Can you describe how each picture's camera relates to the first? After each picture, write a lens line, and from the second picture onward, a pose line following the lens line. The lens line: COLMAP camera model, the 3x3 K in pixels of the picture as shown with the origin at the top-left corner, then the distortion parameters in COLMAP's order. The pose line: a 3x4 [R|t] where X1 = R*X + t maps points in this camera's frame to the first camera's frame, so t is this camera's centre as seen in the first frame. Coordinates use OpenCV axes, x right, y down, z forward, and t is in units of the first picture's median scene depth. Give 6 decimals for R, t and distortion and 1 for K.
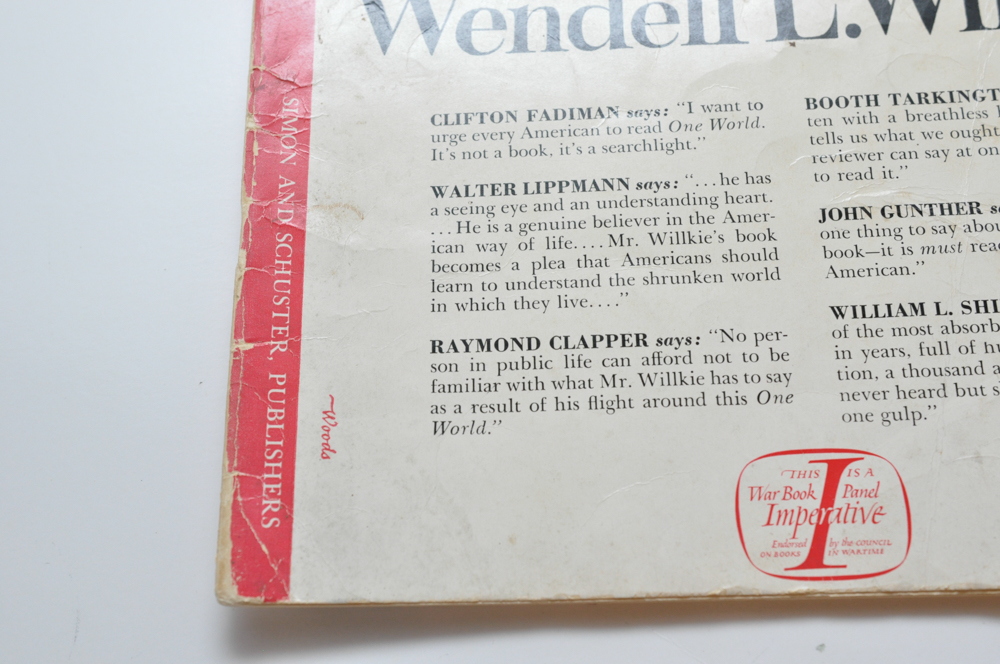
lens RADIAL K [[1029.9, 0, 500.0], [0, 1029.9, 332.0], [0, 0, 1]] dist [-0.002911, 0.005845]
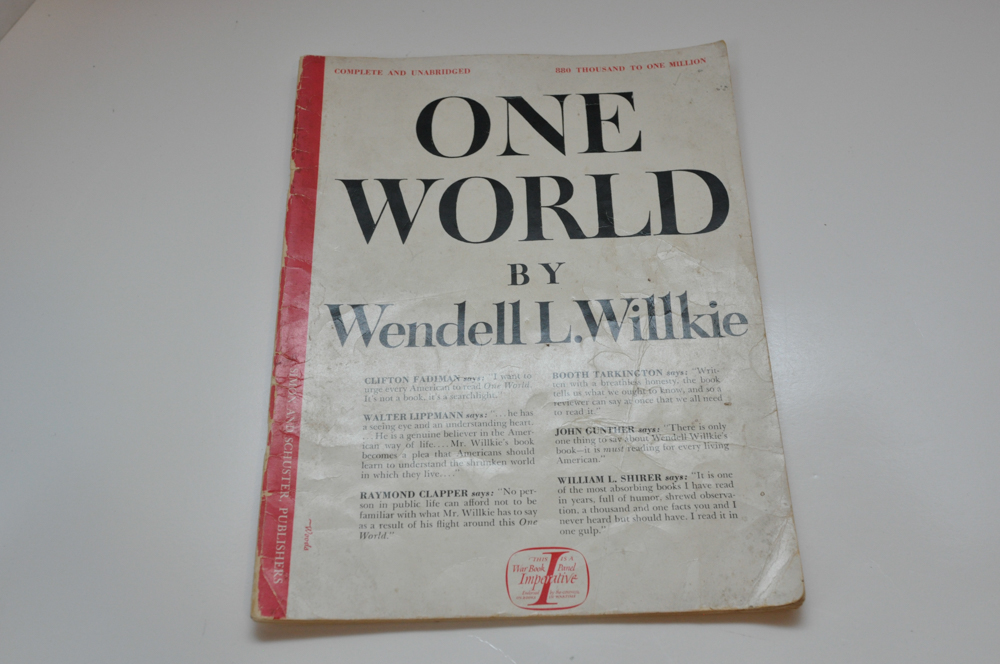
lens RADIAL K [[1029.9, 0, 500.0], [0, 1029.9, 332.0], [0, 0, 1]] dist [-0.002911, 0.005845]
pose [[0.999065, 0.016199, 0.040082, 0.119524], [-0.009110, 0.985211, -0.171103, 0.041295], [-0.042261, 0.170578, 0.984438, -1.046575]]
